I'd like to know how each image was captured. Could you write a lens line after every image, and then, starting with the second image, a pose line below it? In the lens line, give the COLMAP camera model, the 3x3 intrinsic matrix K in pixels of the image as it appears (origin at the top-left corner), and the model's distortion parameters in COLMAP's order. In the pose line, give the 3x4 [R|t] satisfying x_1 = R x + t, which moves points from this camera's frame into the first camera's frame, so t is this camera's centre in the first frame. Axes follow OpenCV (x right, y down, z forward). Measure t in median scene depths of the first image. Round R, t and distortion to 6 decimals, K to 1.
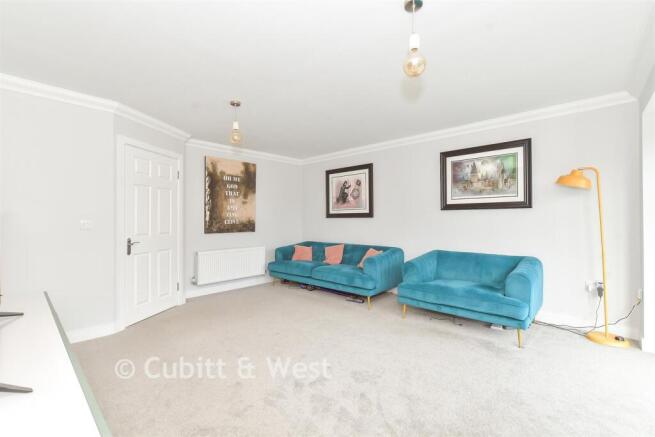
lens RADIAL K [[284.3, 0, 327.5], [0, 284.3, 214.7], [0, 0, 1]] dist [0.000137, 0.000021]
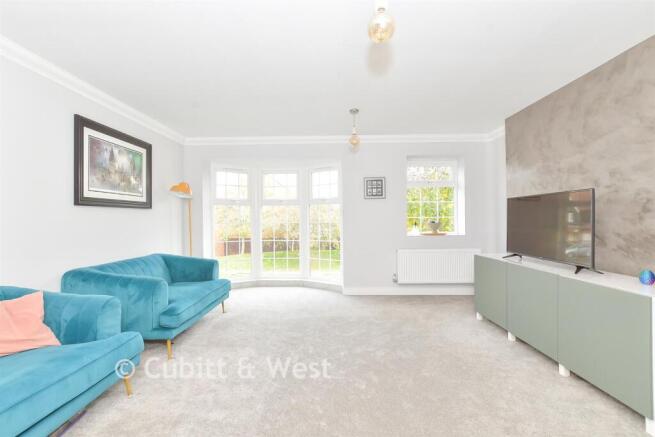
lens RADIAL K [[284.3, 0, 327.4], [0, 284.3, 219.3], [0, 0, 1]] dist [0.000137, 0.000021]
pose [[-0.657518, 0.020295, 0.753166, -0.485134], [0.020240, 0.999752, -0.009271, 0.035962], [-0.753167, 0.009148, -0.657766, 1.081865]]
